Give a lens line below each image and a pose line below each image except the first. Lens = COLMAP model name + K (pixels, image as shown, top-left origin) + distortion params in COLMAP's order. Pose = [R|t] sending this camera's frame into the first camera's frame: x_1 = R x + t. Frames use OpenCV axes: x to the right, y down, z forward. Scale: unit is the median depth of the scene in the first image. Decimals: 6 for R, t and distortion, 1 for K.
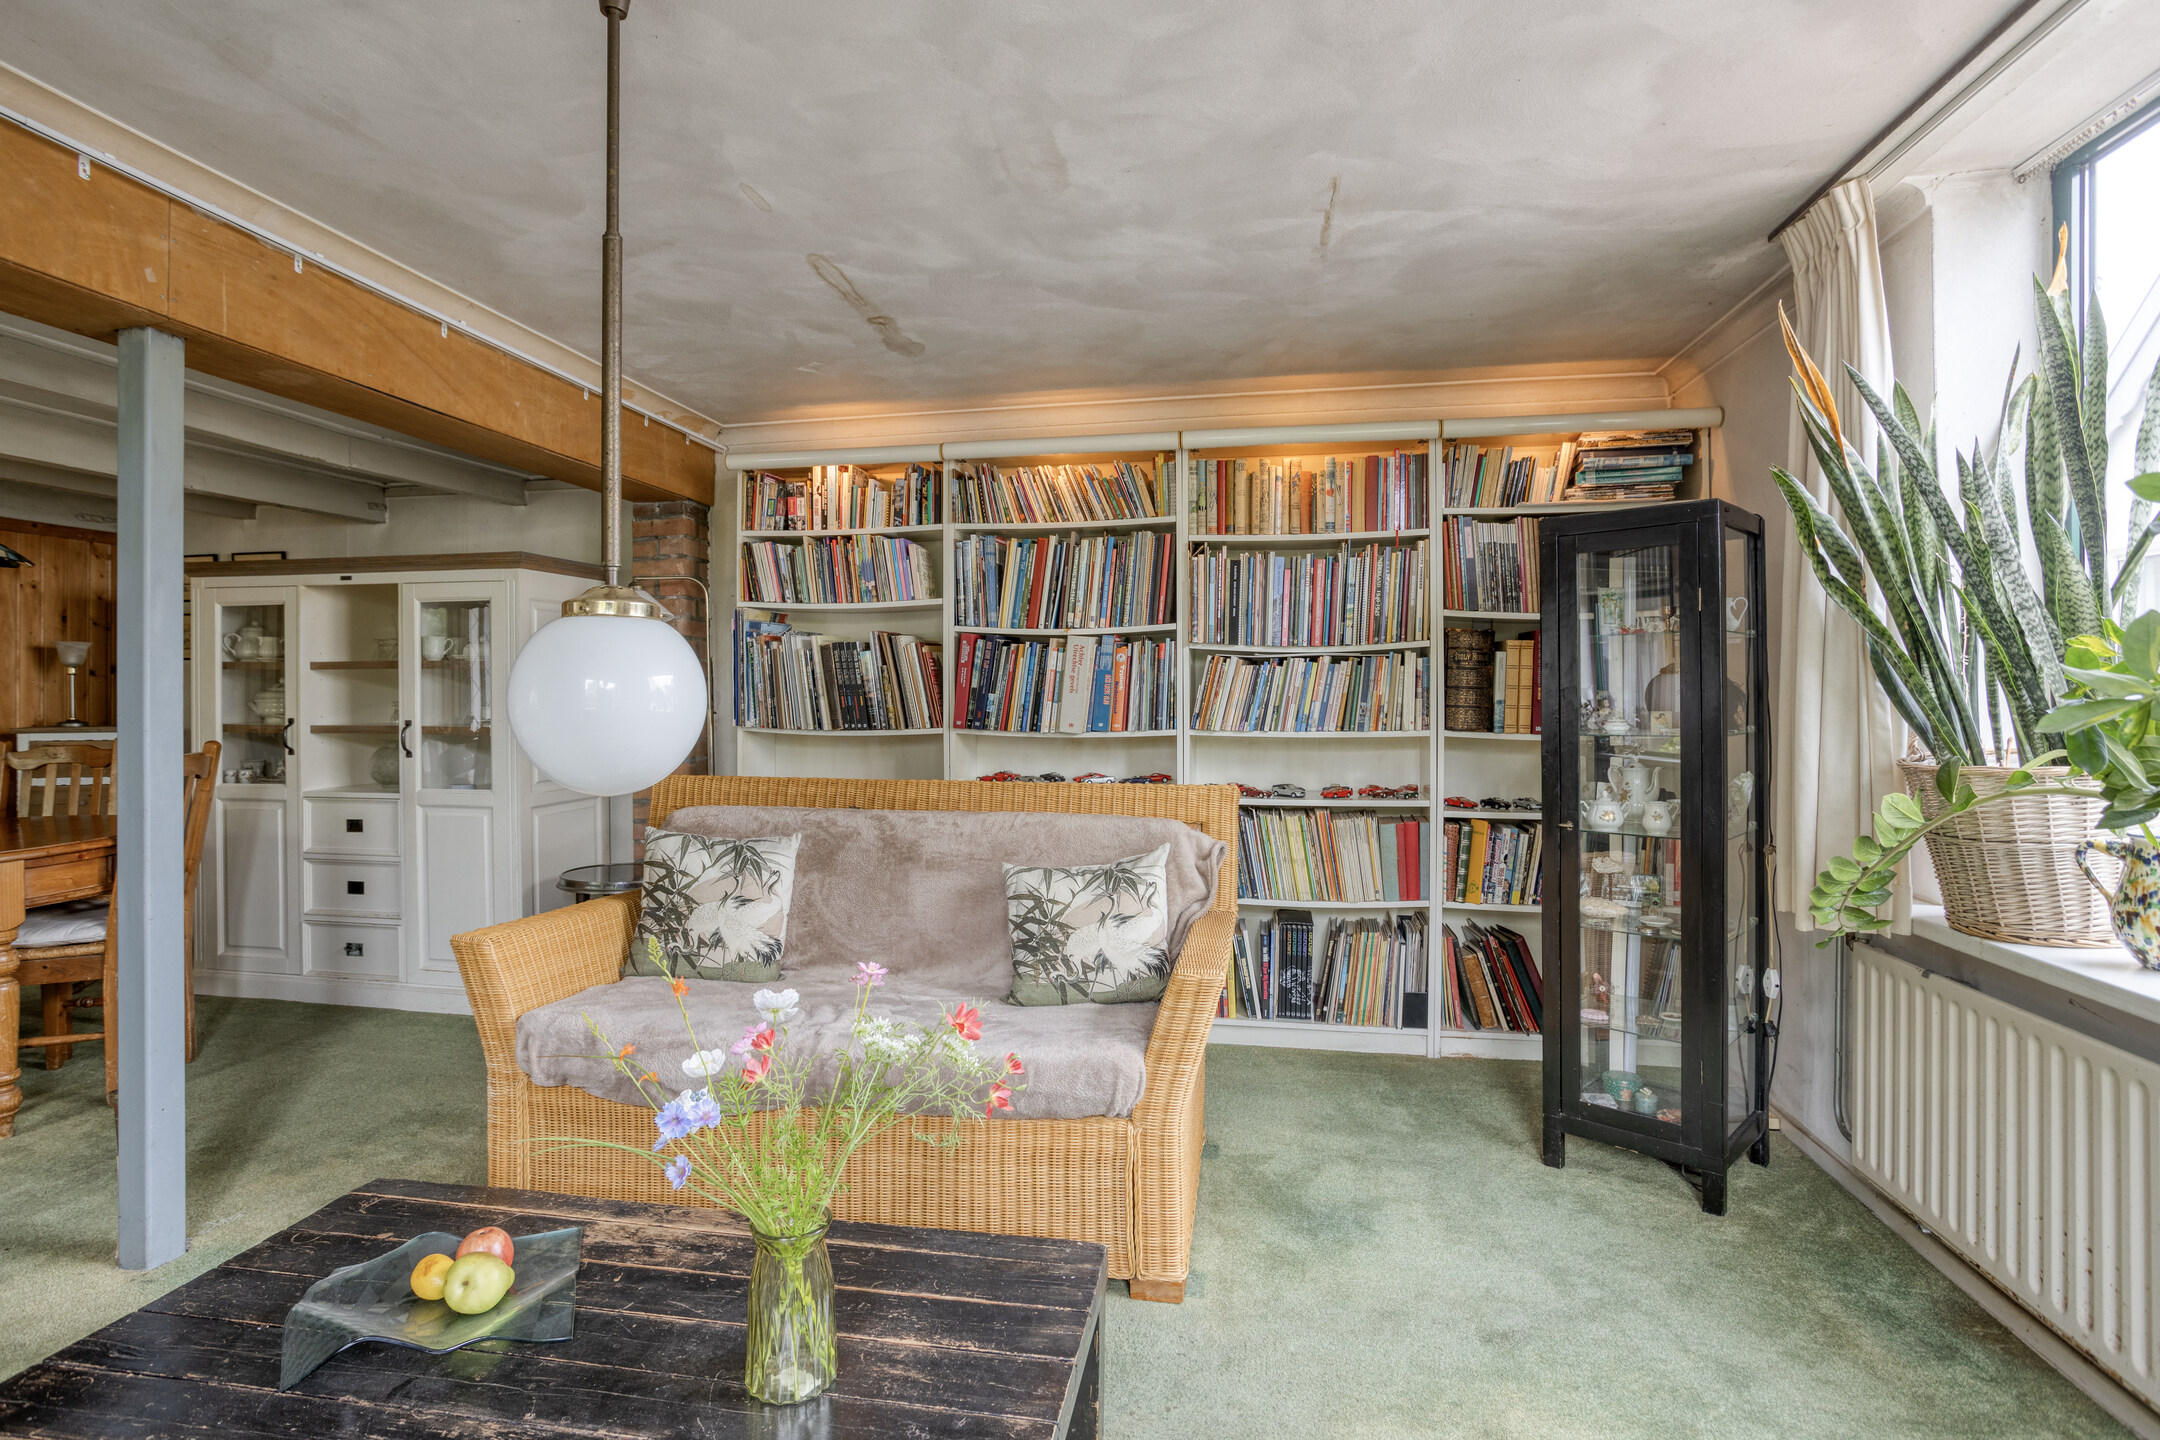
lens RADIAL K [[1089.6, 0, 1057.9], [0, 1089.6, 703.2], [0, 0, 1]] dist [-0.058673, 0.031808]
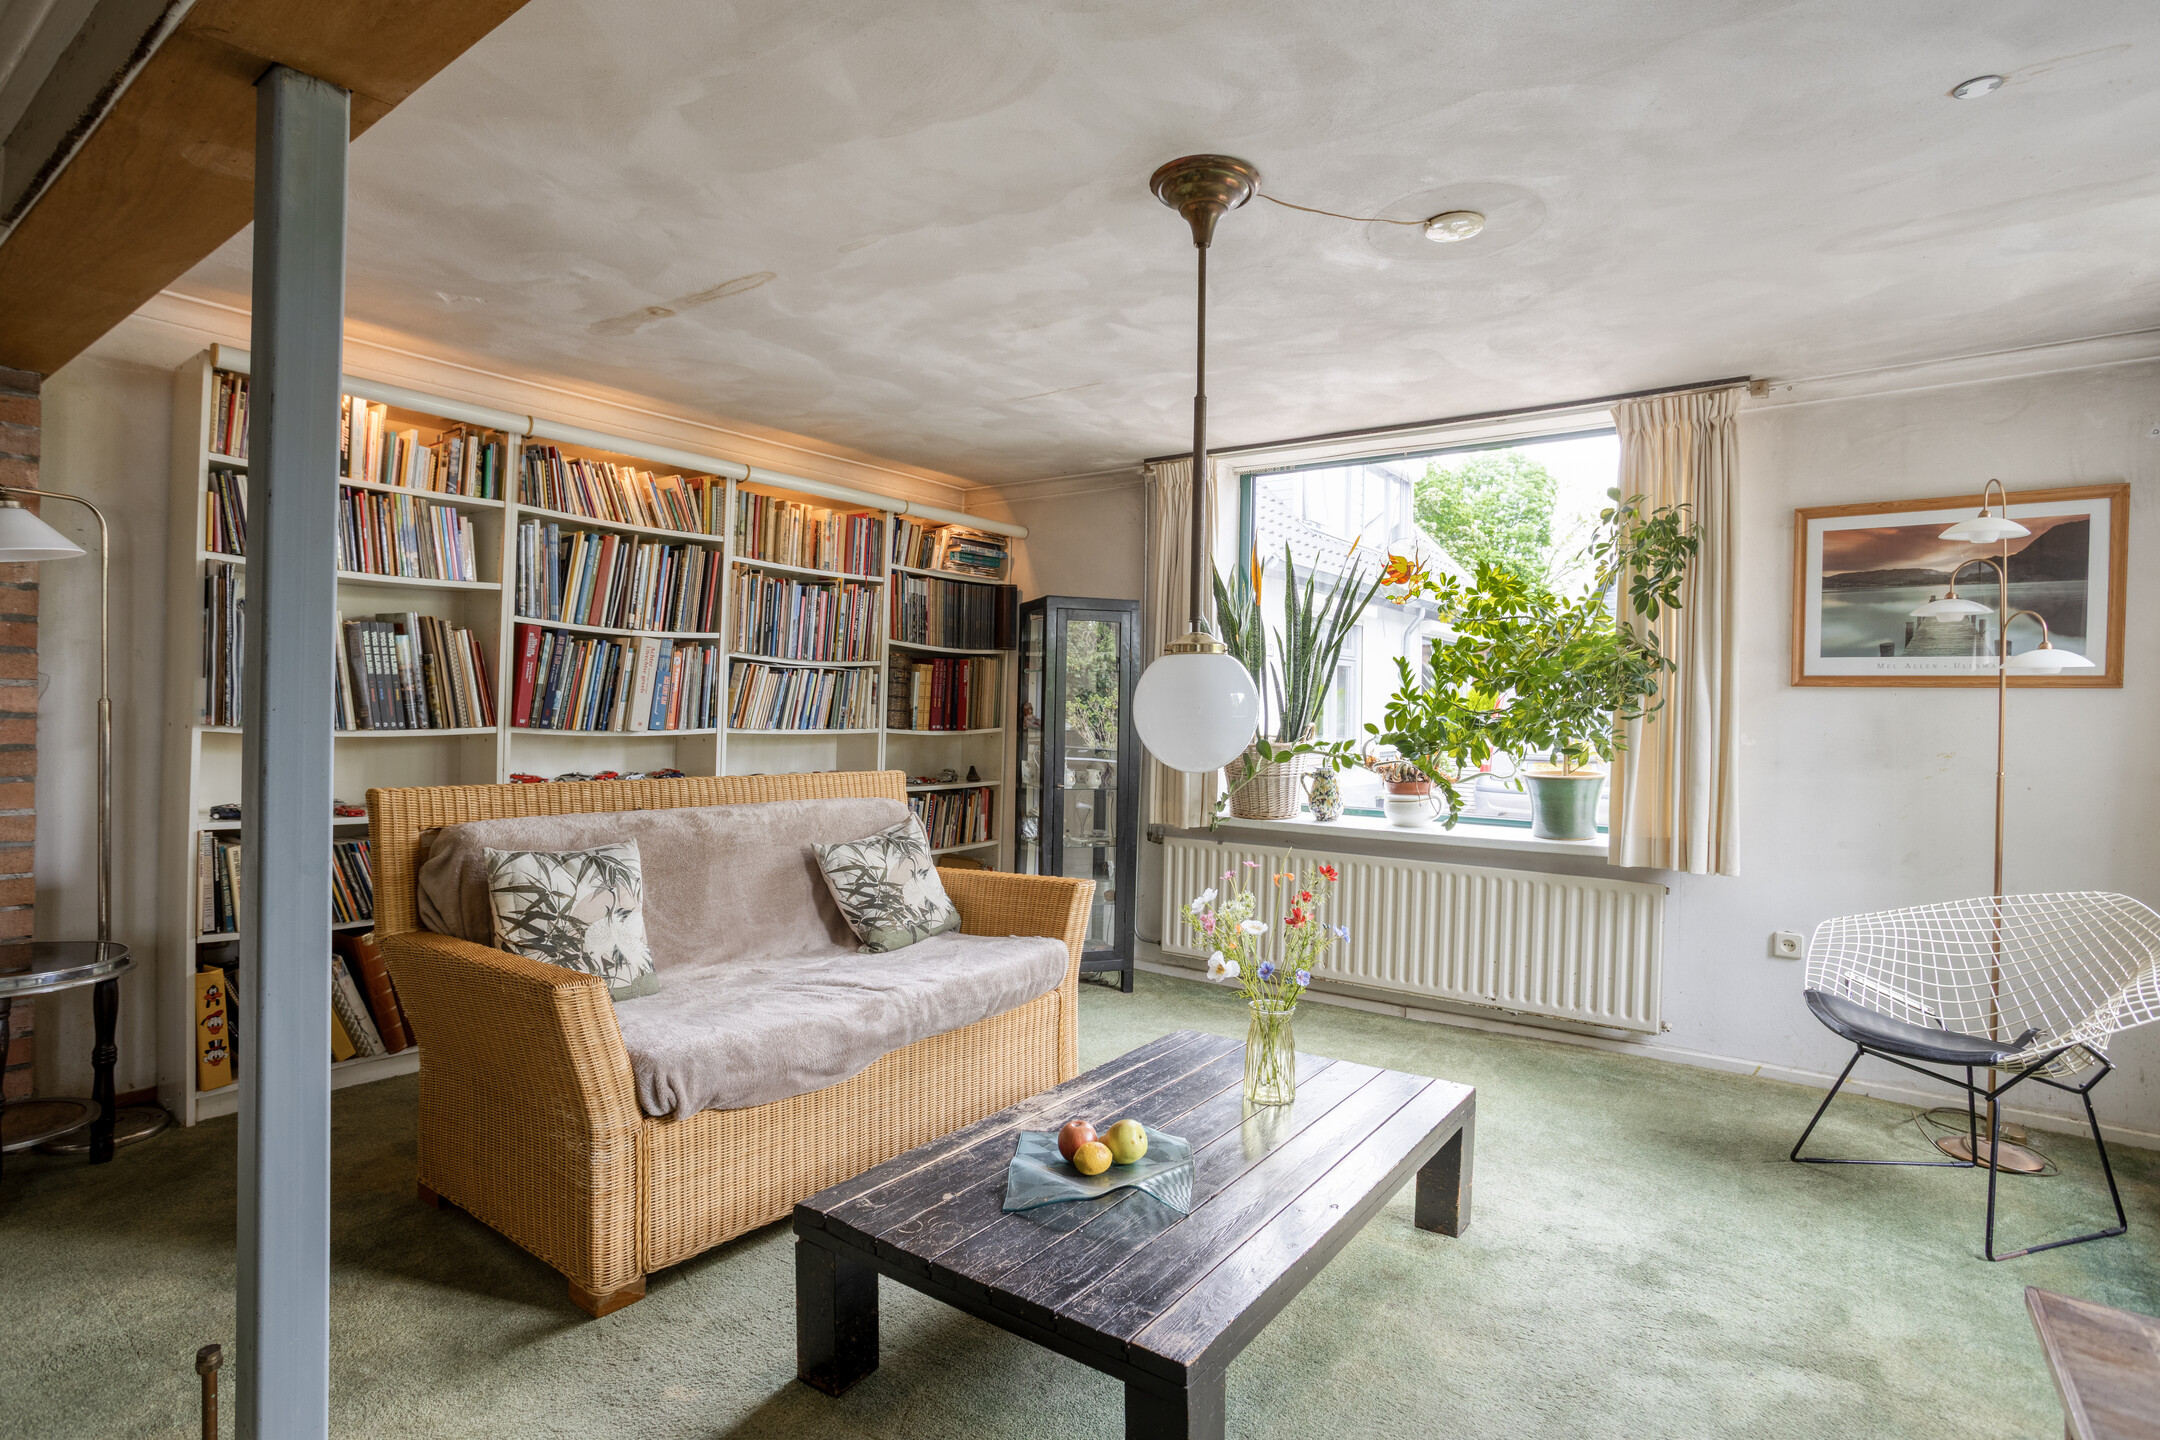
lens RADIAL K [[1089.6, 0, 1057.9], [0, 1089.6, 703.2], [0, 0, 1]] dist [-0.058673, 0.031808]
pose [[0.442749, 0.016468, 0.896494, -0.735625], [-0.020225, 0.999760, -0.008376, 0.001223], [-0.896418, -0.014423, 0.442976, 0.194398]]
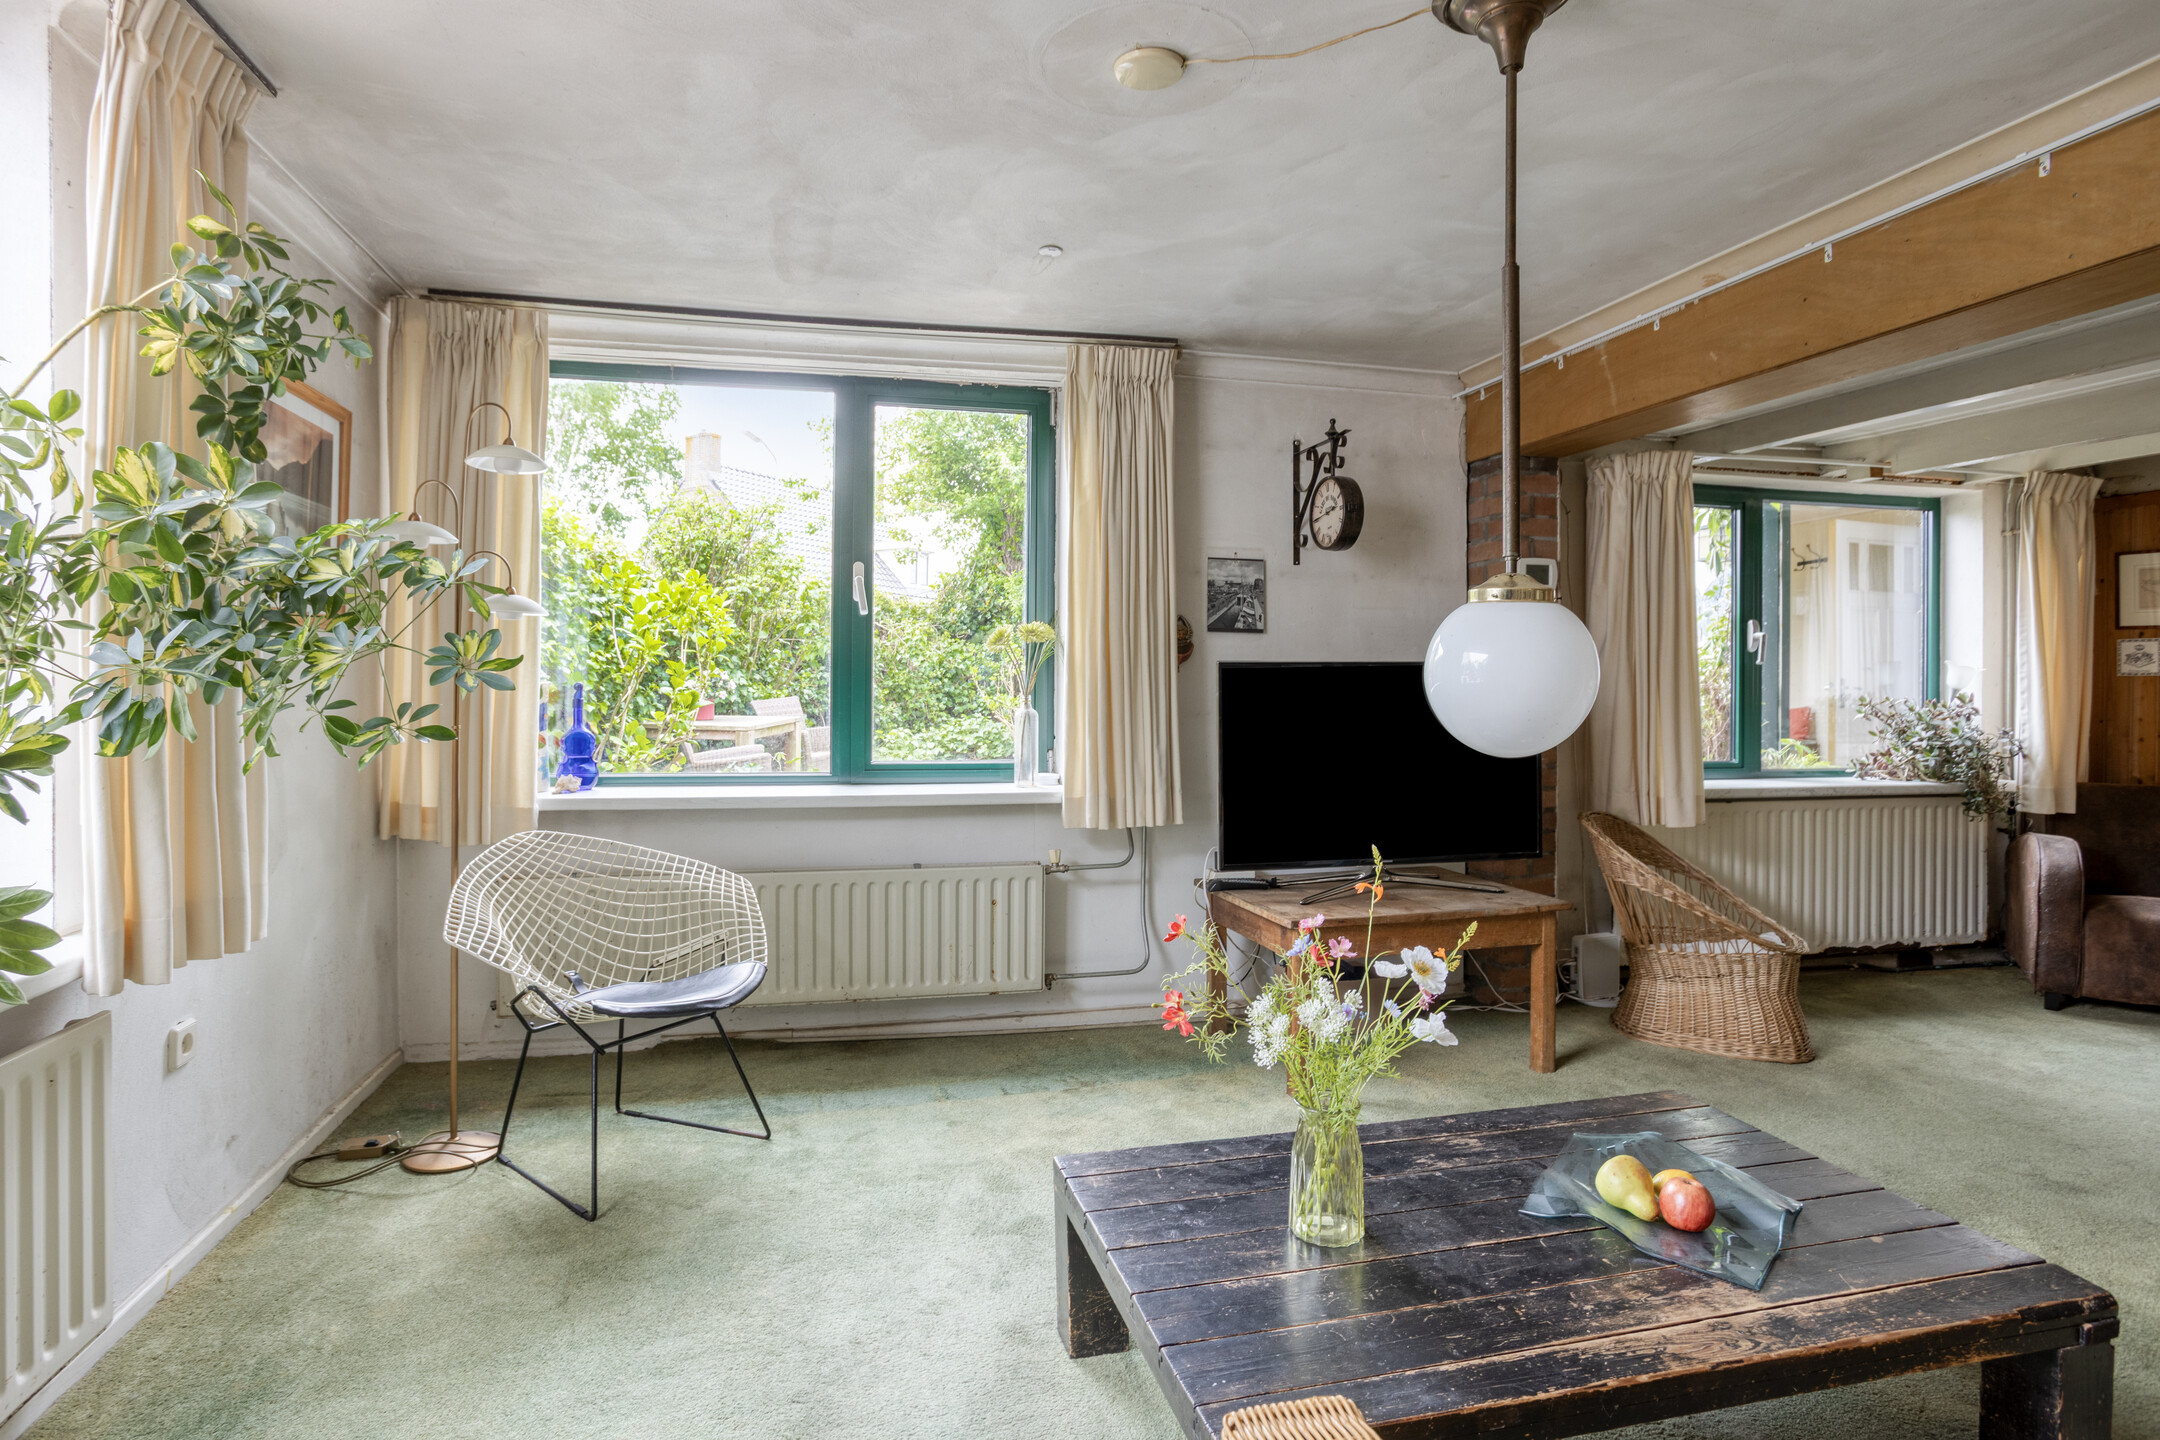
lens RADIAL K [[1109.6, 0, 1066.8], [0, 1109.6, 684.9], [0, 0, 1]] dist [-0.060509, 0.035975]
pose [[-0.907814, 0.001926, -0.419368, 0.197201], [-0.000679, 0.999981, 0.006062, 0.001214], [0.419372, 0.005789, -0.907796, 0.731386]]
